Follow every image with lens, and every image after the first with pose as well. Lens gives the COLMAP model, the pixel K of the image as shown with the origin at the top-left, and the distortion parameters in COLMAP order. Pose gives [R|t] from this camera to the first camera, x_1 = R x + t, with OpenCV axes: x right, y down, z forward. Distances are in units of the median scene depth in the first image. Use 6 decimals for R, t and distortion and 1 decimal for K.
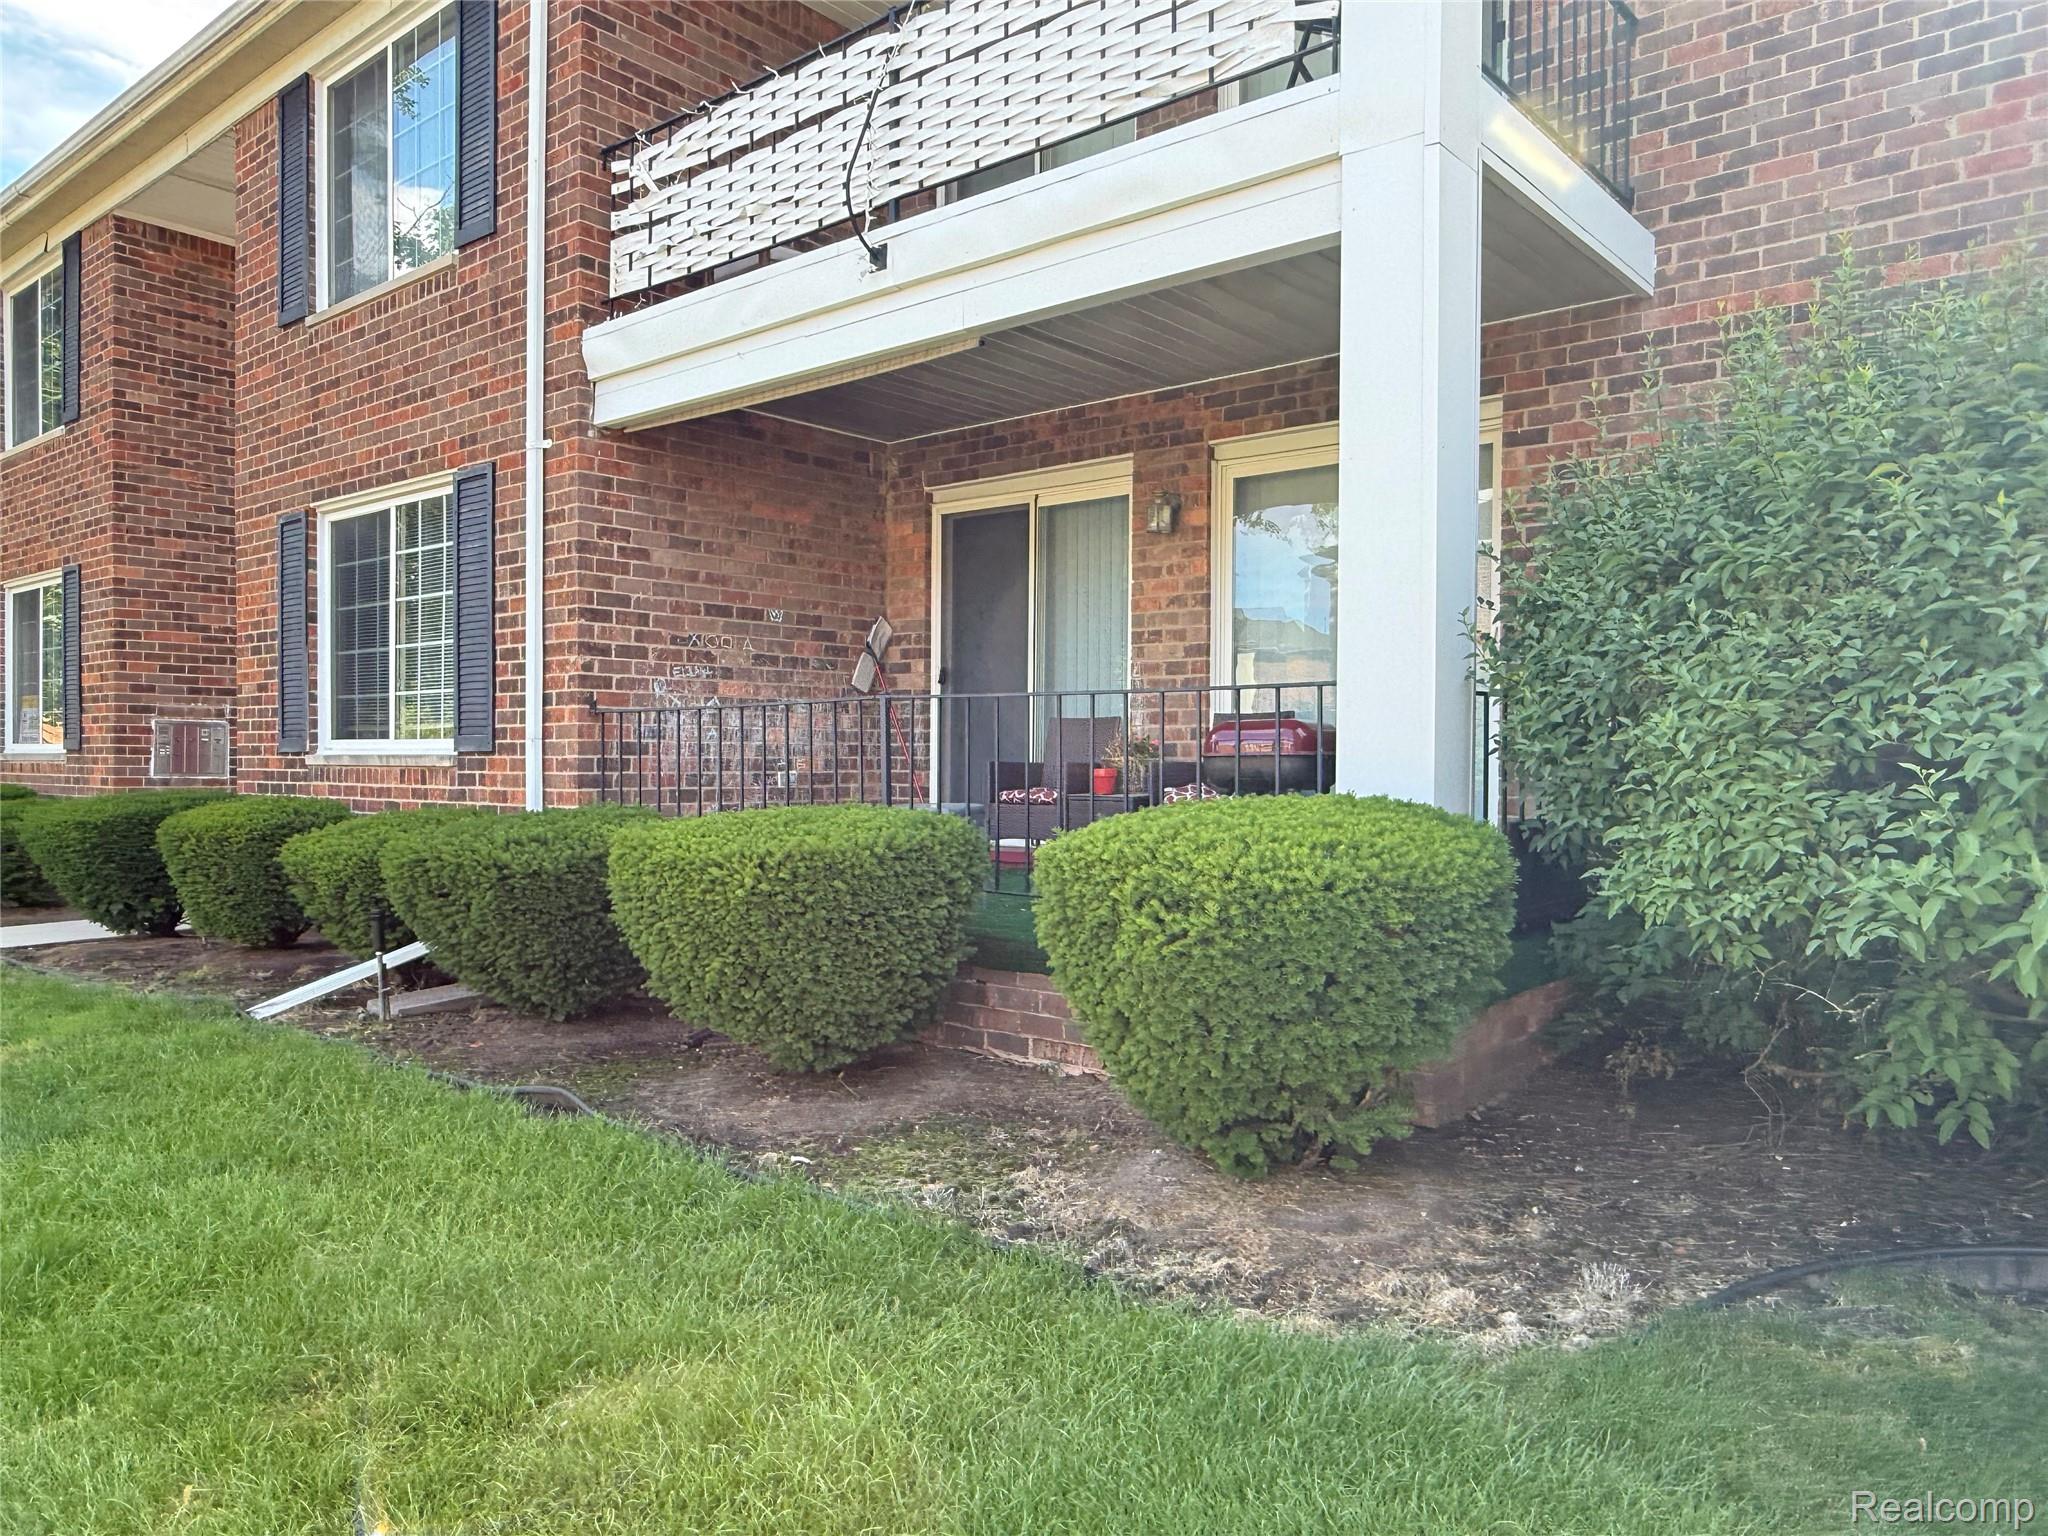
lens RADIAL K [[1424.9, 0, 1020.5], [0, 1424.9, 767.0], [0, 0, 1]] dist [0.039348, -0.032396]
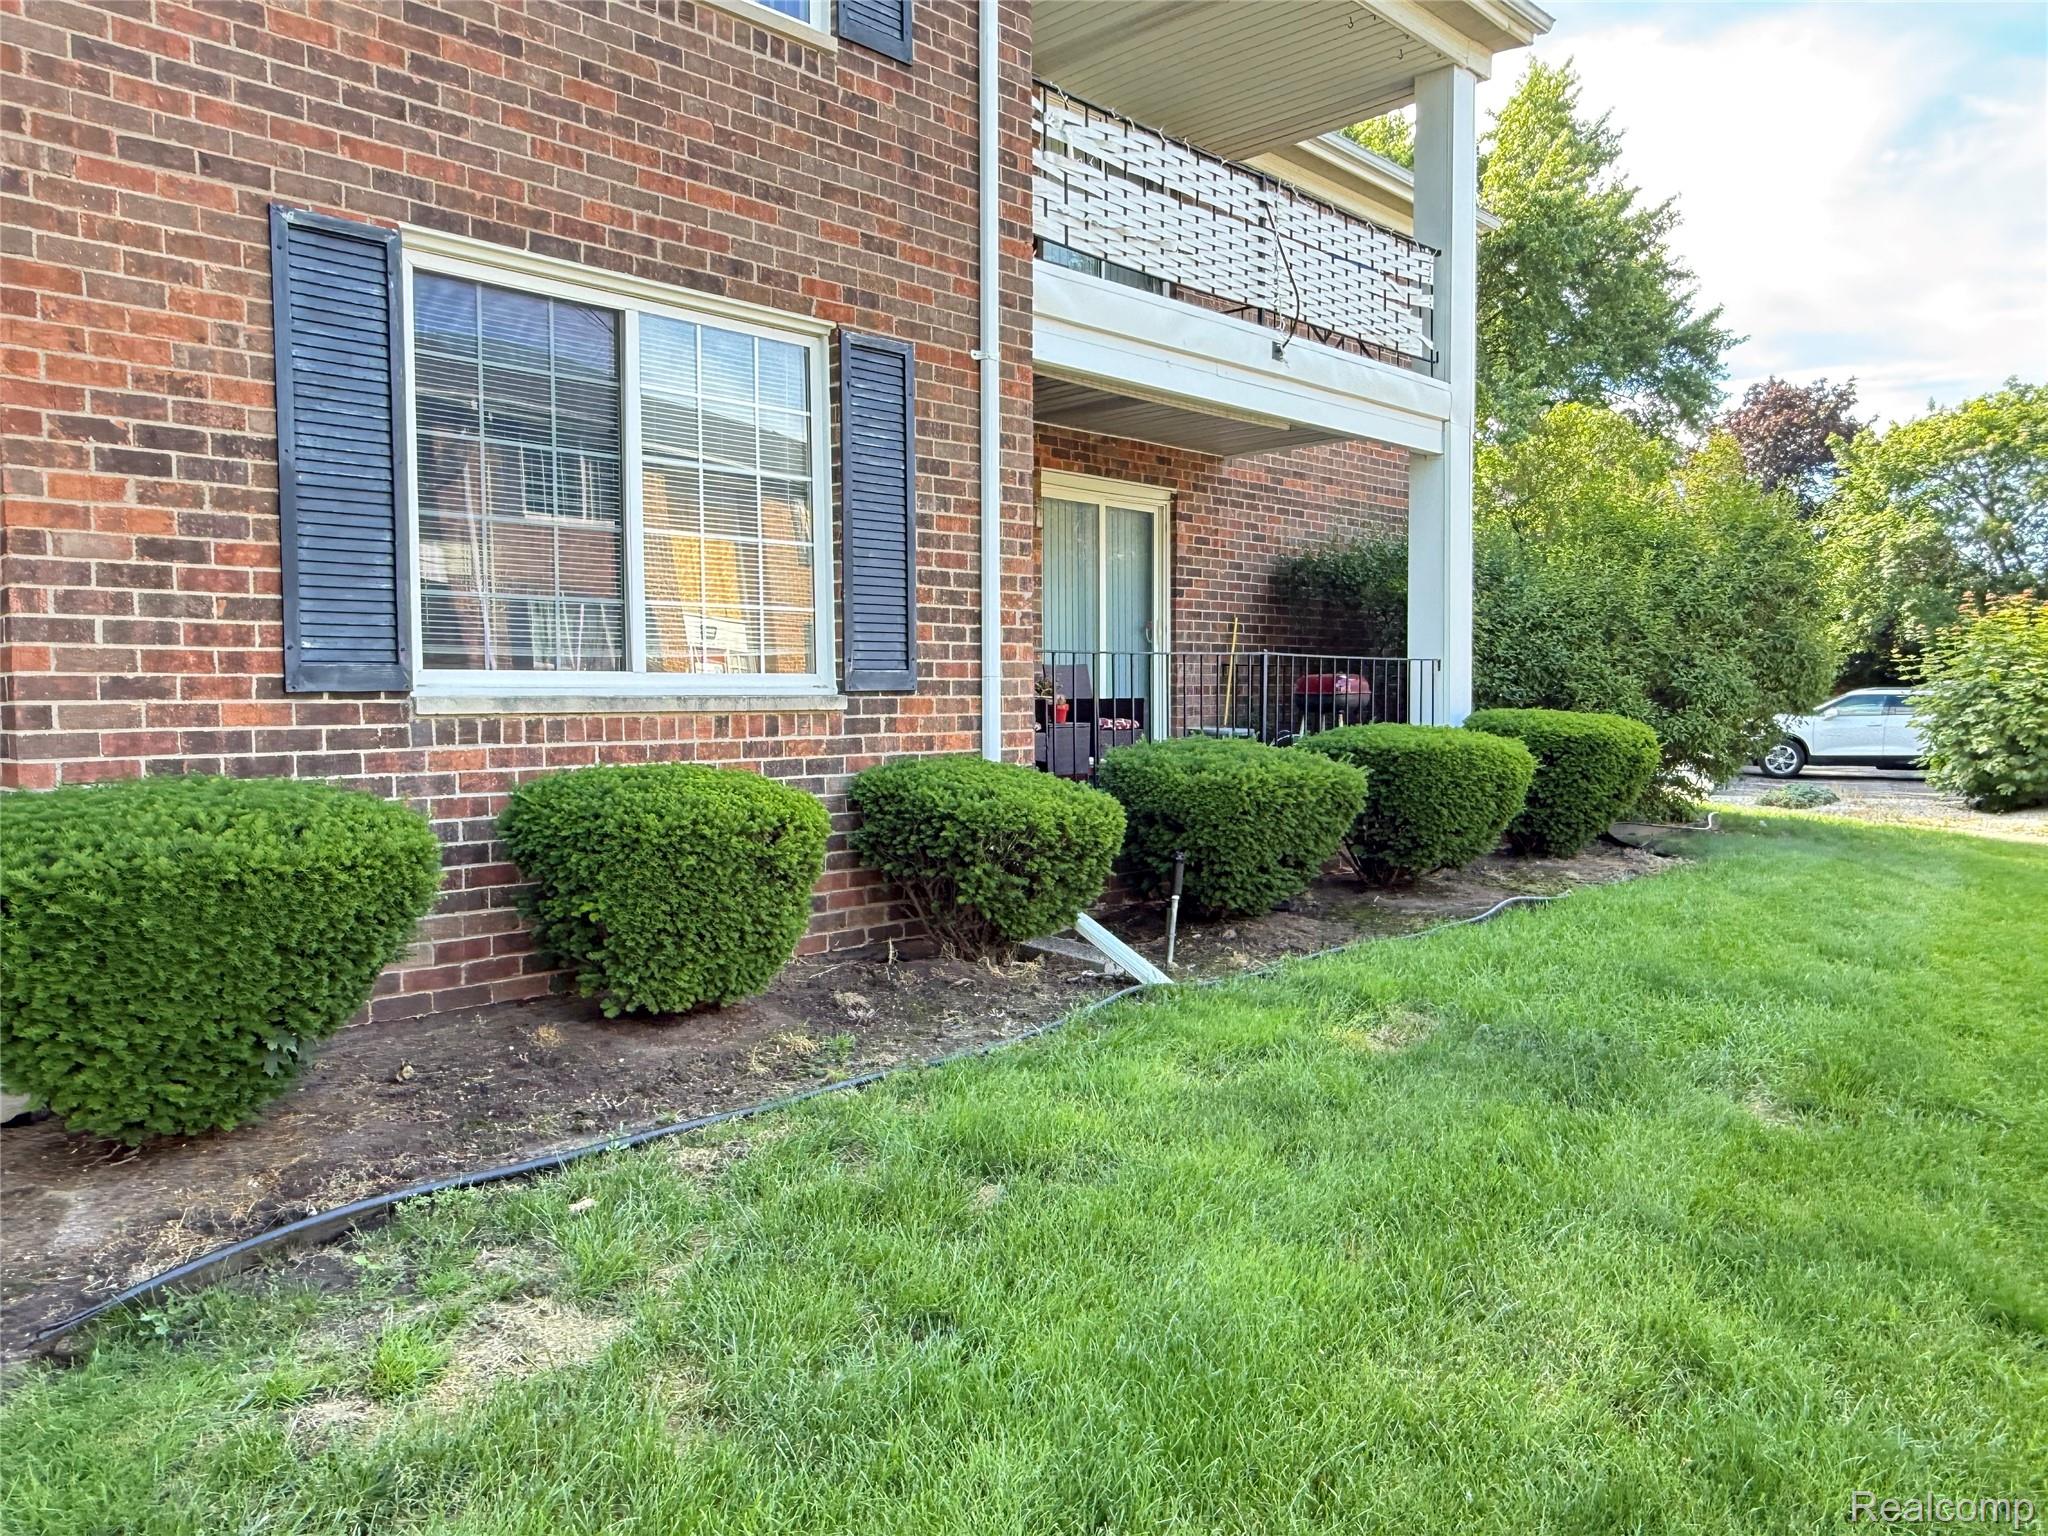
lens RADIAL K [[1424.9, 0, 1033.5], [0, 1424.9, 766.0], [0, 0, 1]] dist [0.039348, -0.032396]
pose [[0.073115, -0.051798, 0.995978, -1.290281], [0.013262, 0.998613, 0.050961, -0.008895], [-0.997235, 0.009483, 0.073700, 0.928210]]
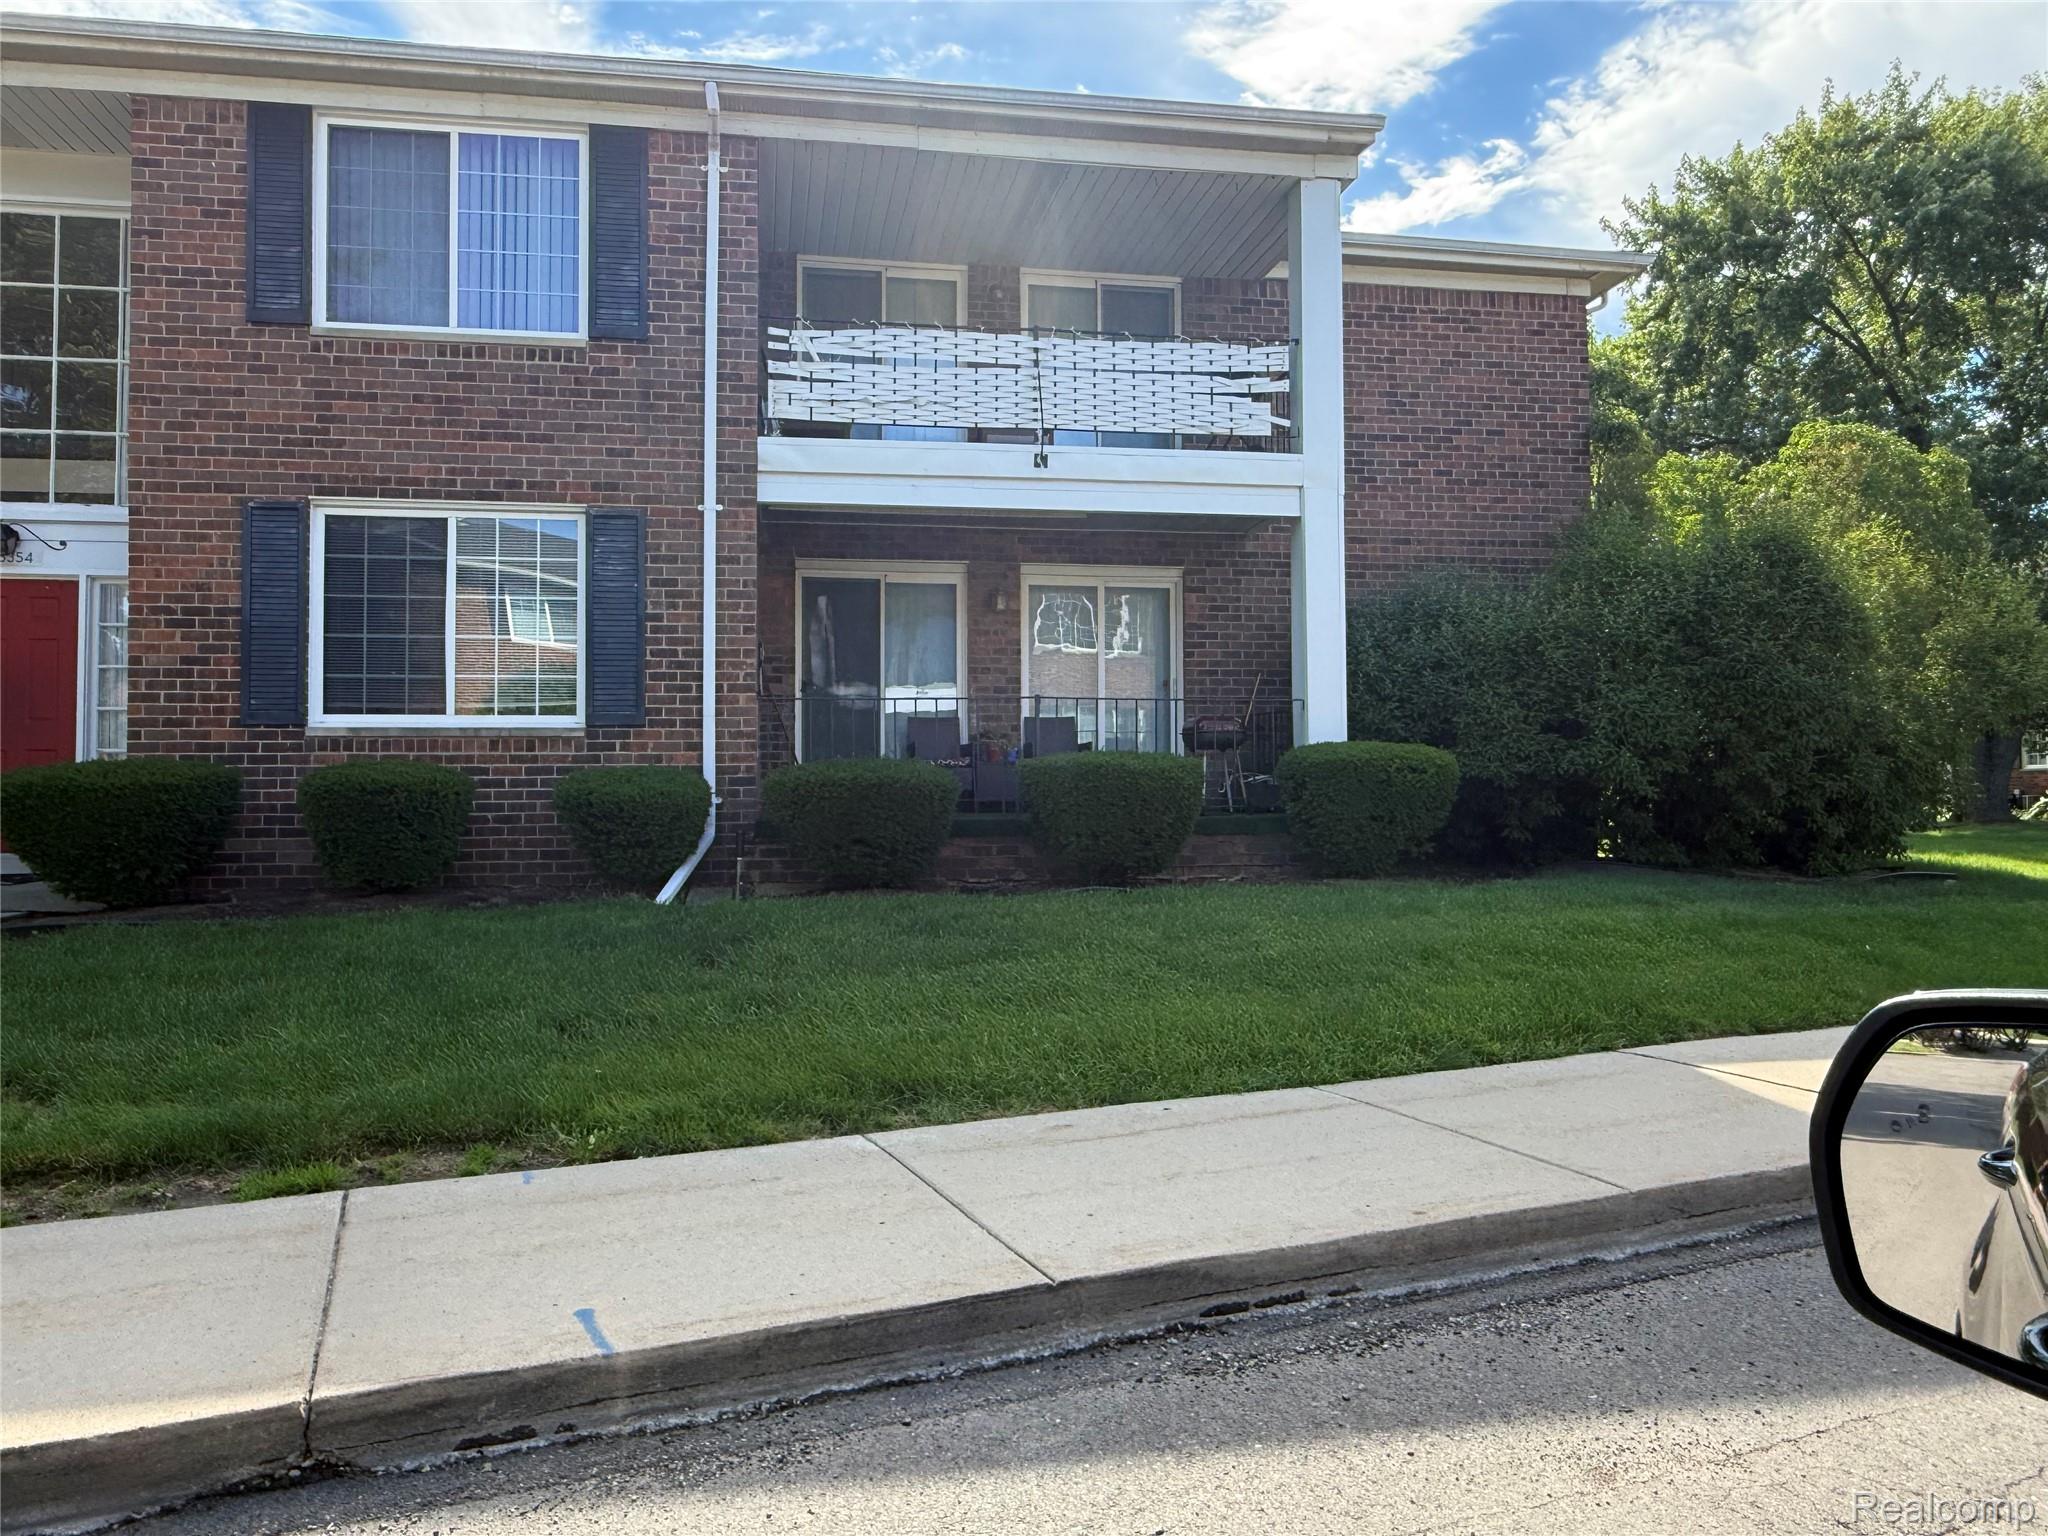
lens RADIAL K [[1424.9, 0, 1019.1], [0, 1424.9, 764.2], [0, 0, 1]] dist [0.039348, -0.032396]
pose [[0.646973, 0.013856, 0.762387, -1.234536], [0.014121, 0.999446, -0.030148, 0.075335], [-0.762382, 0.030271, 0.646419, -0.131048]]
